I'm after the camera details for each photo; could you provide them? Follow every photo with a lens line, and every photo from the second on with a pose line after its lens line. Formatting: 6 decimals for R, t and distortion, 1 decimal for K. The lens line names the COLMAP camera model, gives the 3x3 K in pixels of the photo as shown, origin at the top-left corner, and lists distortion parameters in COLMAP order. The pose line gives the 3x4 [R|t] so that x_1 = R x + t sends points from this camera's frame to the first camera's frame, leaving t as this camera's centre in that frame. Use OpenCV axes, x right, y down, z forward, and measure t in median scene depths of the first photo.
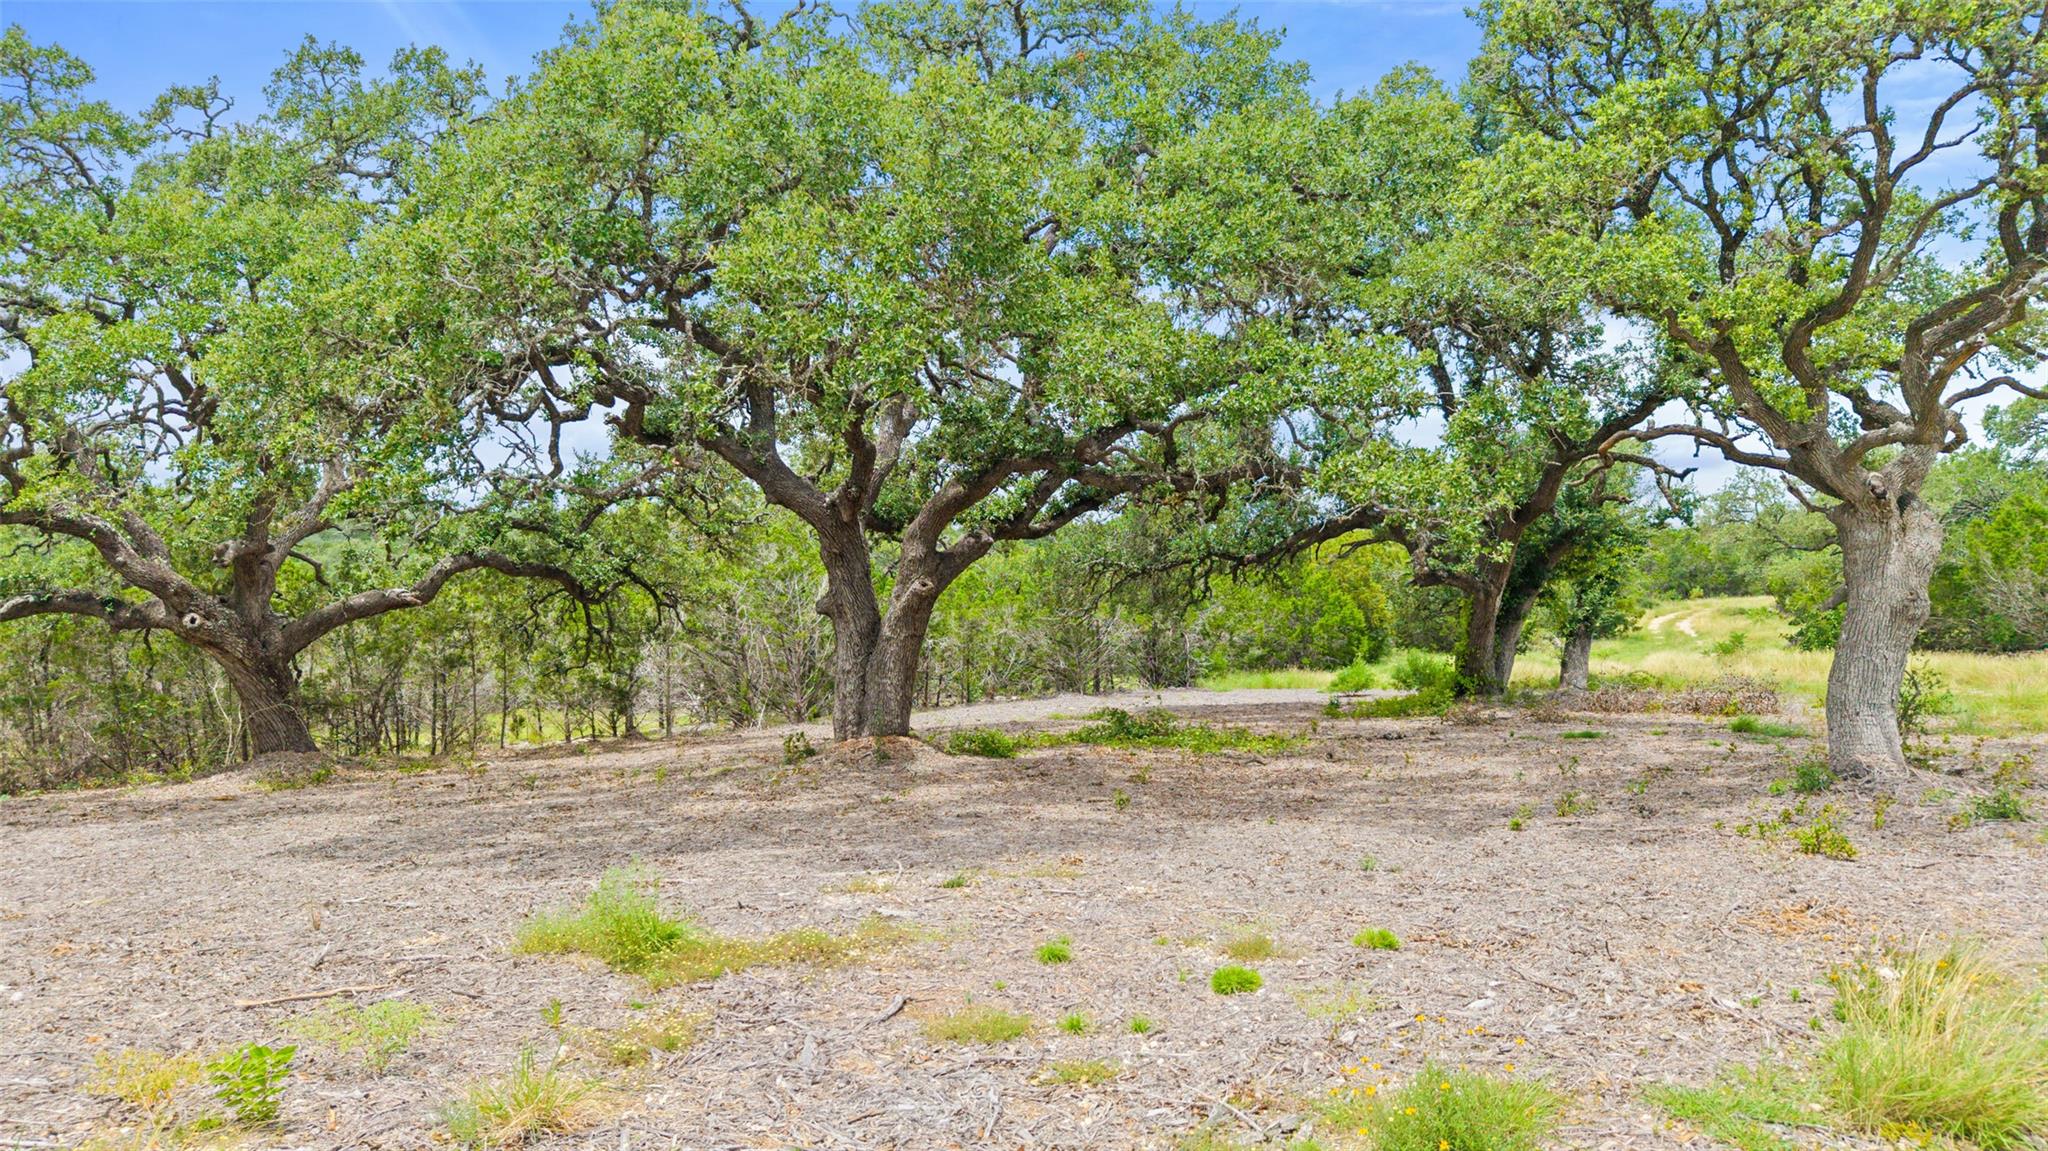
lens RADIAL K [[1443.9, 0, 986.4], [0, 1443.9, 588.1], [0, 0, 1]] dist [0.000916, -0.000396]
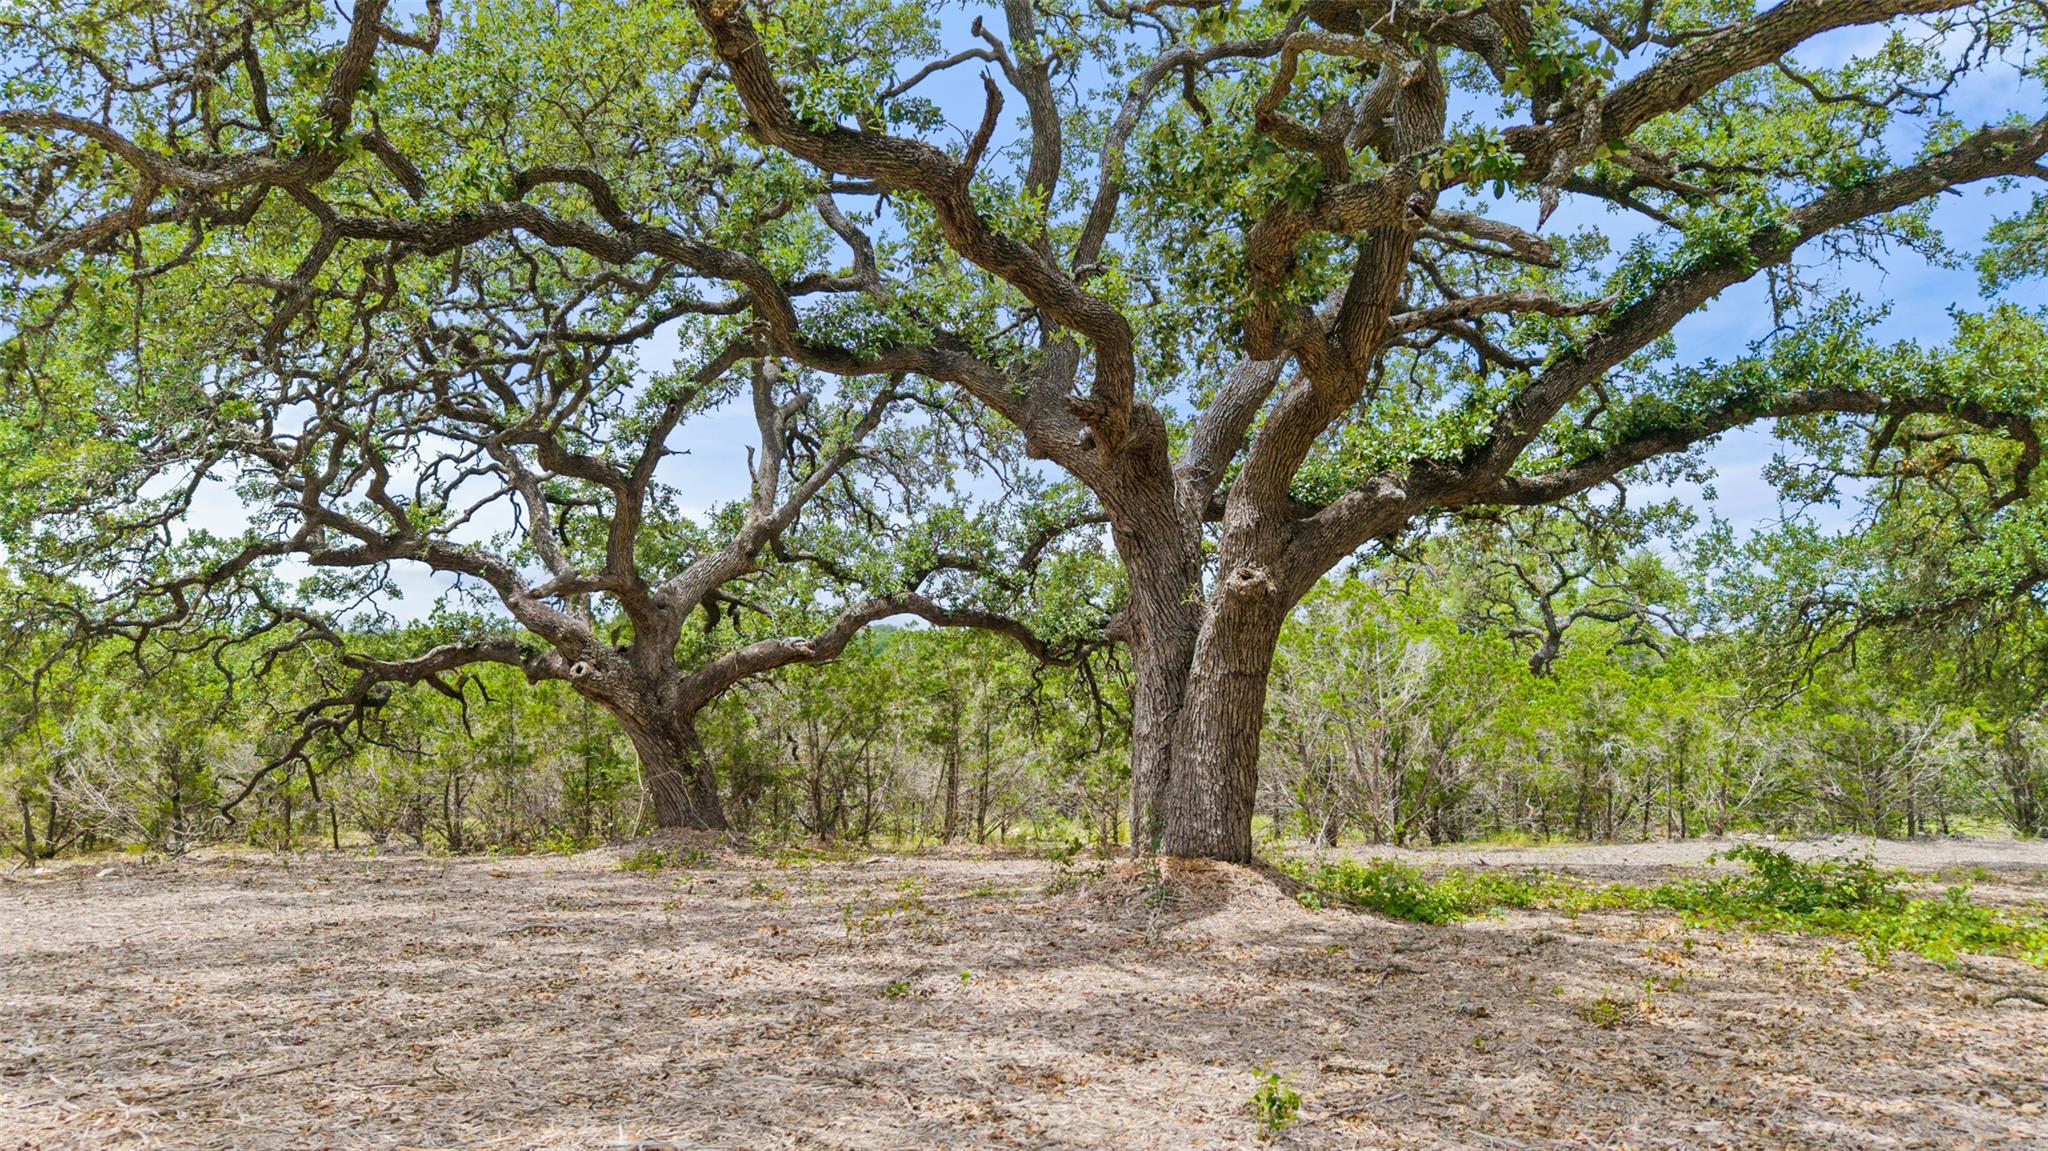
lens RADIAL K [[1365.2, 0, 1022.7], [0, 1365.2, 574.9], [0, 0, 1]] dist [0.051997, -0.000219]
pose [[0.851922, -0.031149, -0.522741, 0.121243], [-0.020710, 0.995444, -0.093068, 0.037370], [0.523259, 0.090113, 0.847396, 0.427915]]
